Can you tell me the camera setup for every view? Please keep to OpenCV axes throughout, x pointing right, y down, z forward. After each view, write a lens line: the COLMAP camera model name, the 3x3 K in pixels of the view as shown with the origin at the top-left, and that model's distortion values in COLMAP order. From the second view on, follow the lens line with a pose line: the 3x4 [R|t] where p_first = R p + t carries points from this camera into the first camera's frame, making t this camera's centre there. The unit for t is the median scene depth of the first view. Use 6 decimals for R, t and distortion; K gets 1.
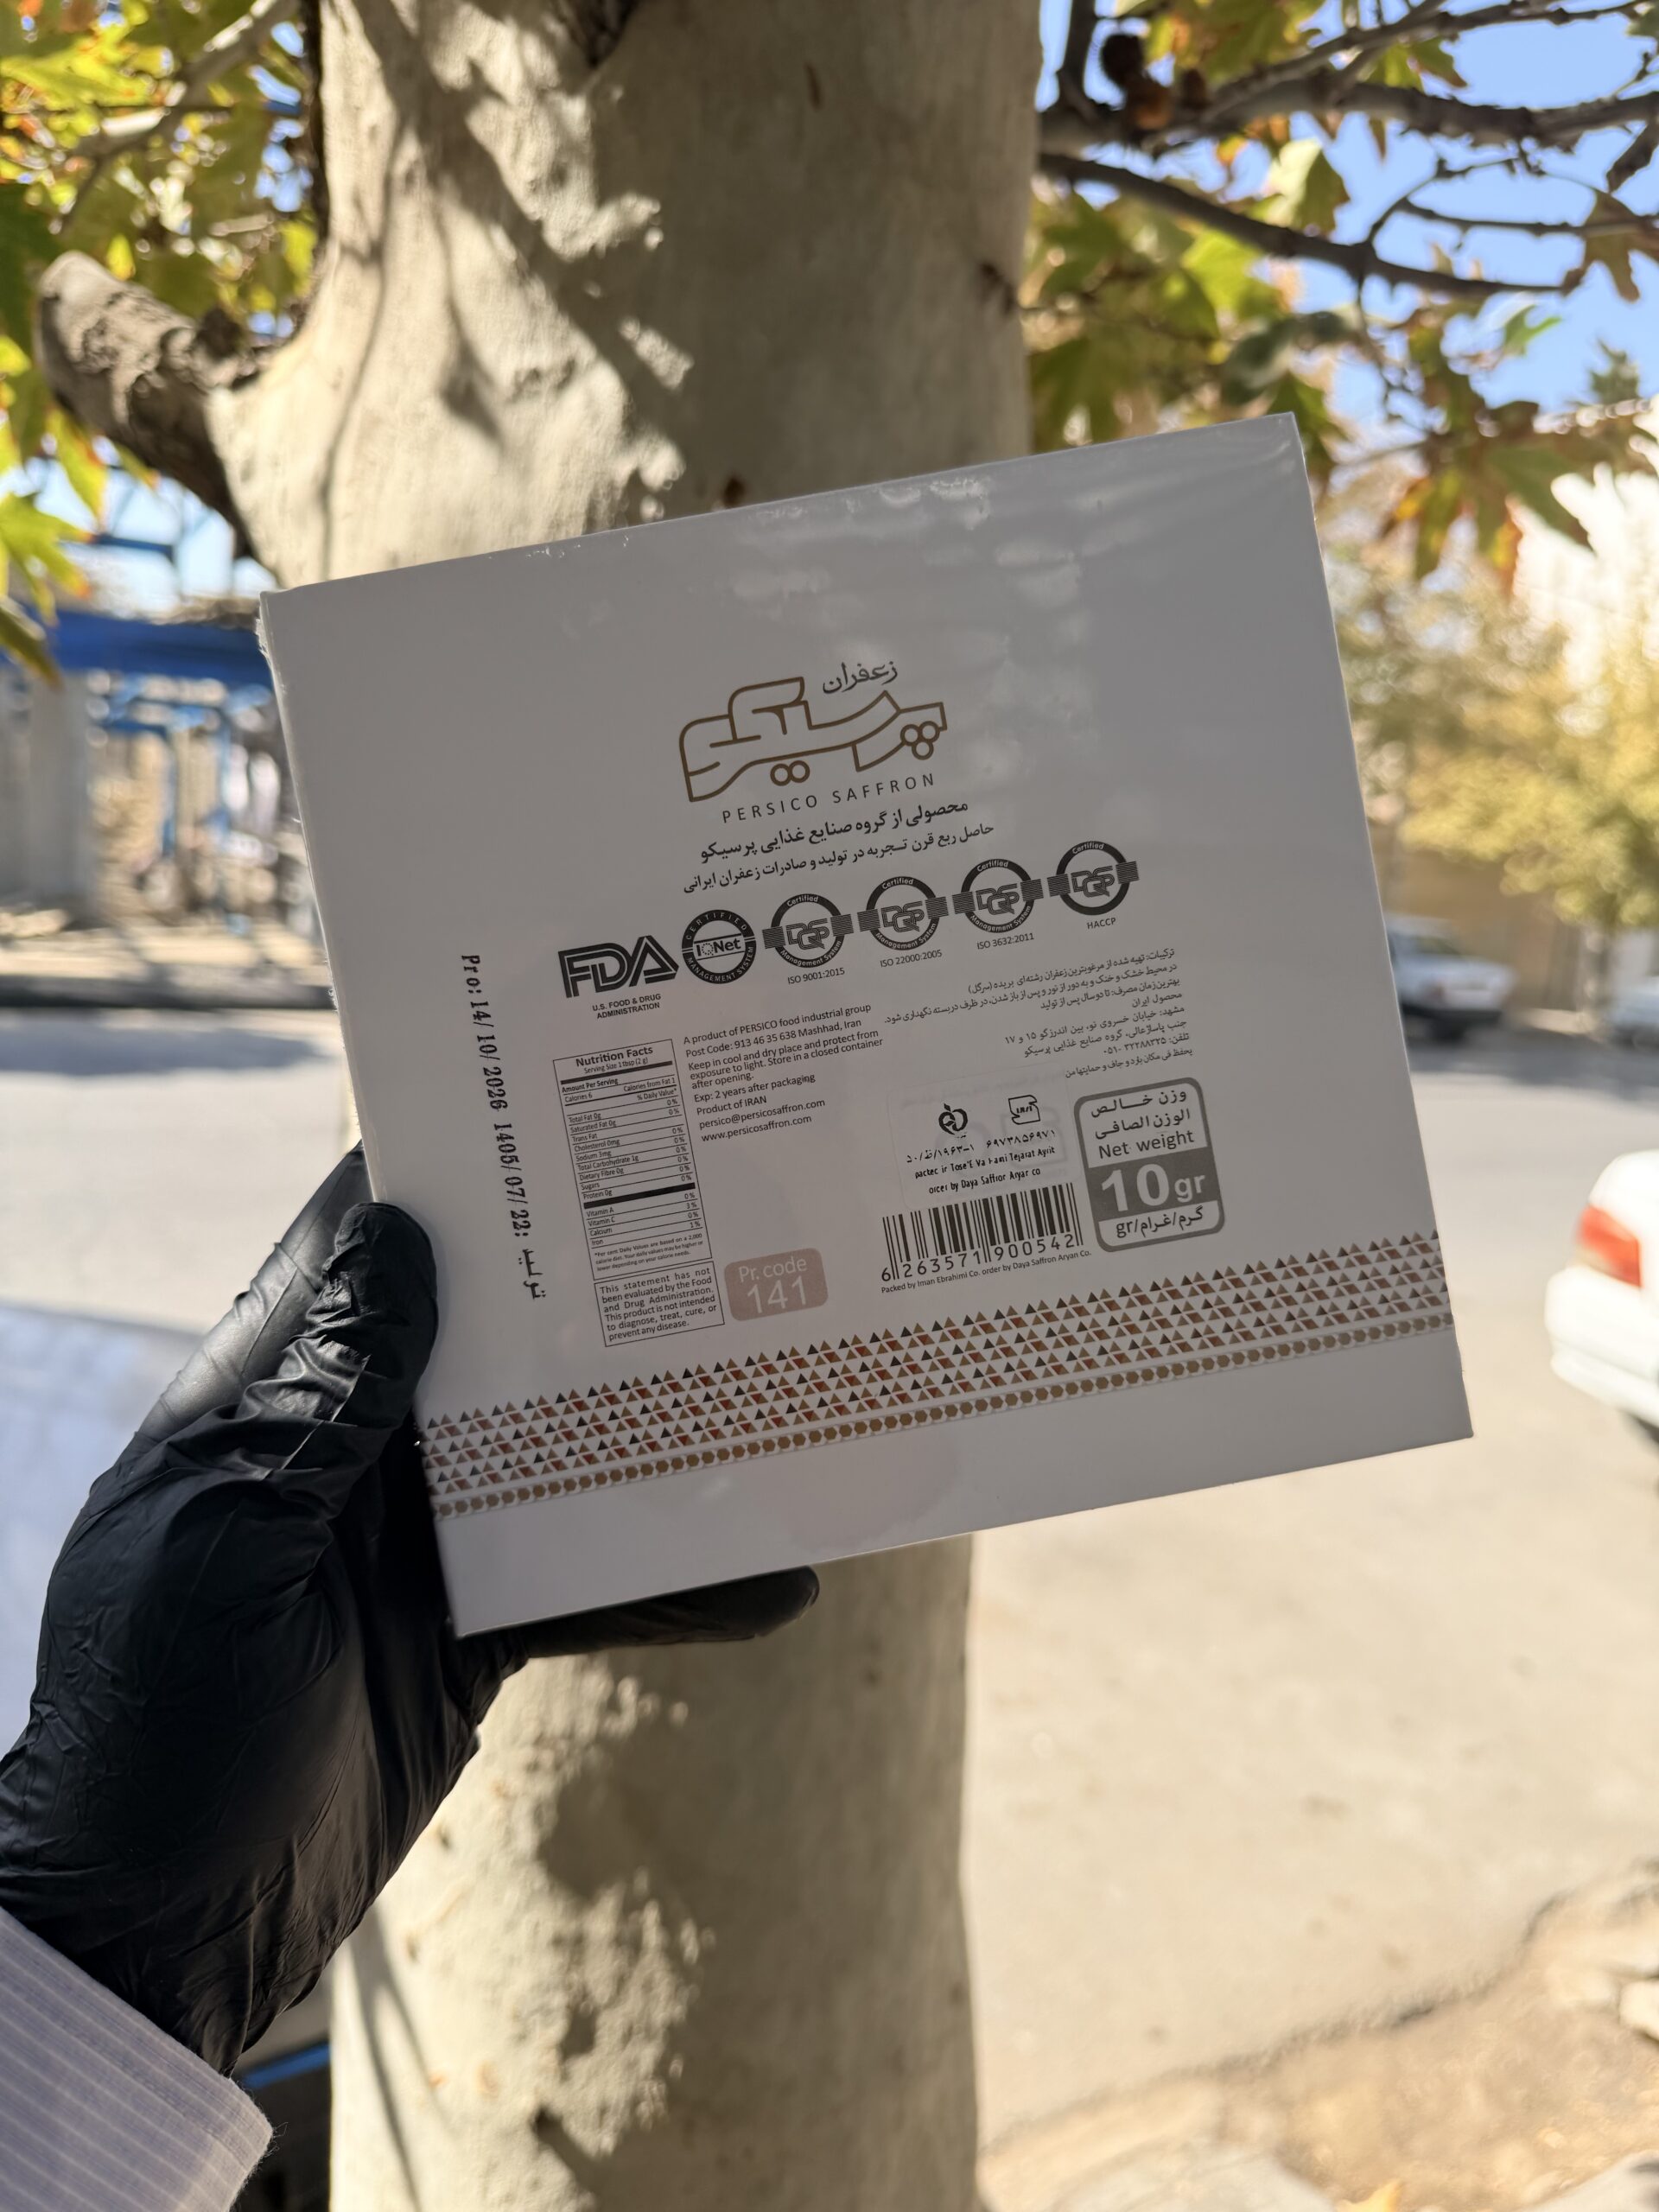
lens RADIAL K [[1680.8, 0, 821.5], [0, 1680.8, 1082.4], [0, 0, 1]] dist [-0.028153, 0.007037]
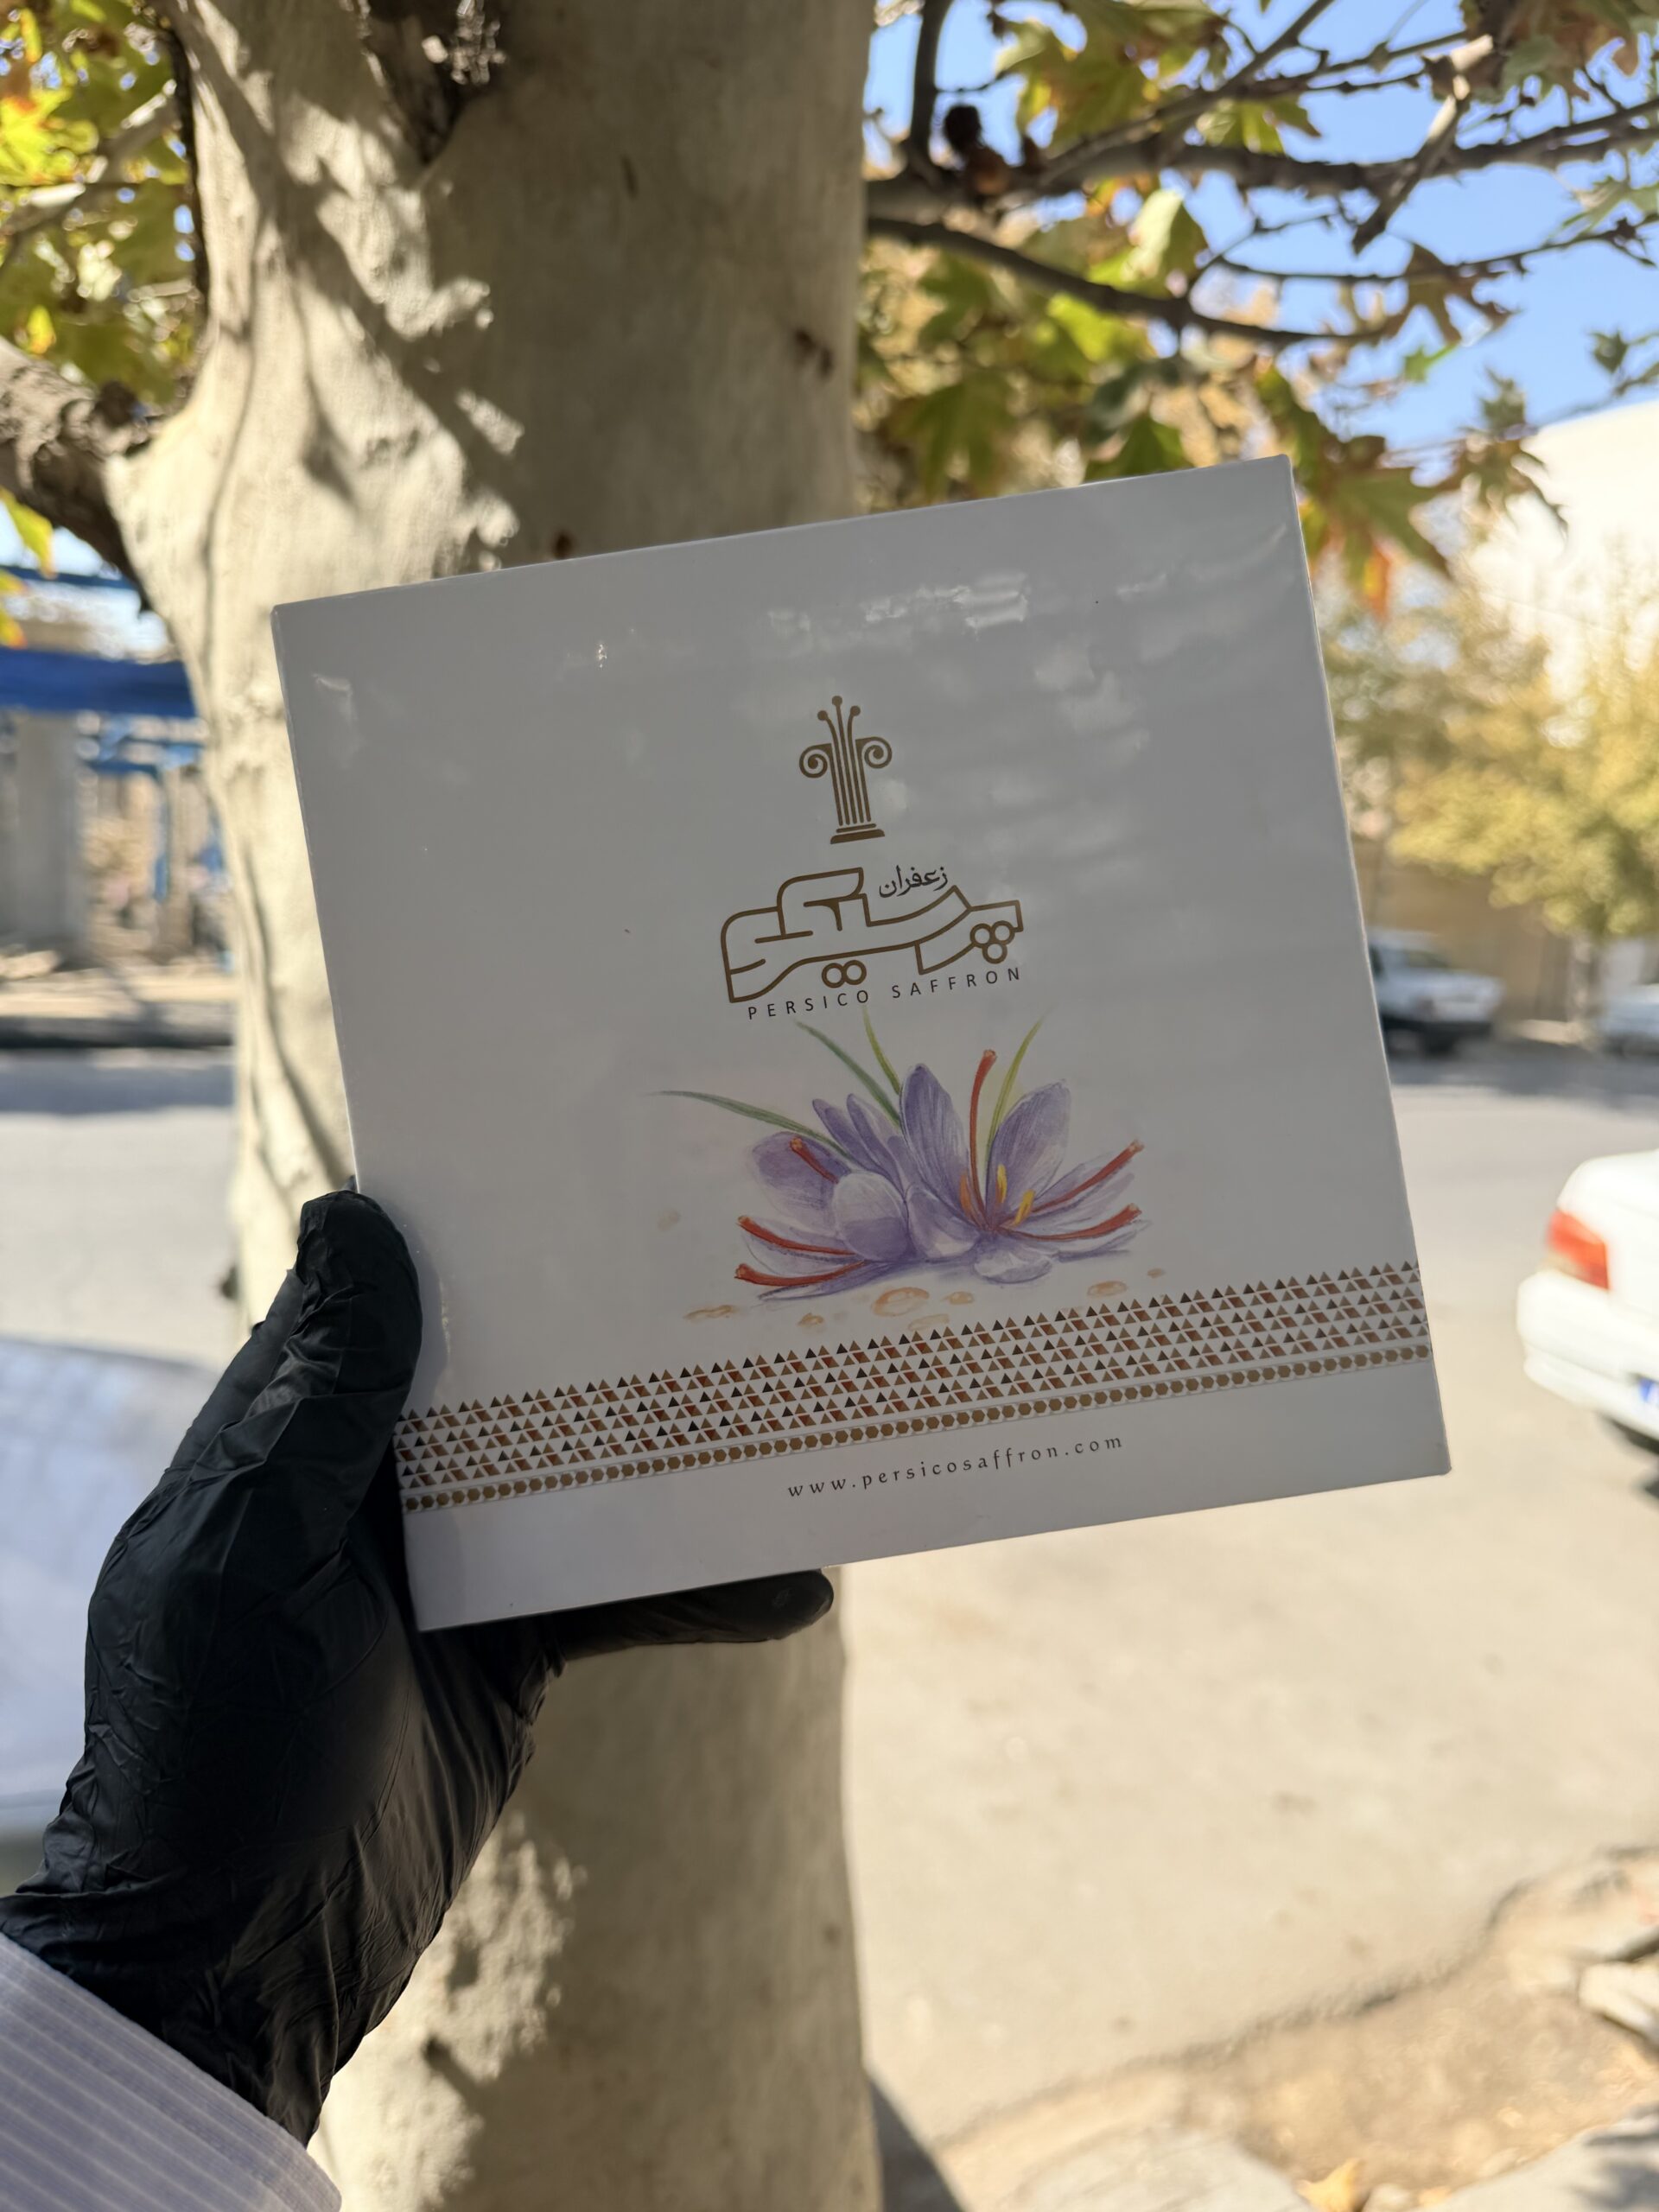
lens RADIAL K [[1674.9, 0, 826.9], [0, 1674.9, 1096.7], [0, 0, 1]] dist [-0.024588, 0.003291]
pose [[0.999766, -0.020823, 0.005873, 0.084610], [0.020860, 0.999762, -0.006319, 0.015336], [-0.005740, 0.006440, 0.999963, -0.075890]]
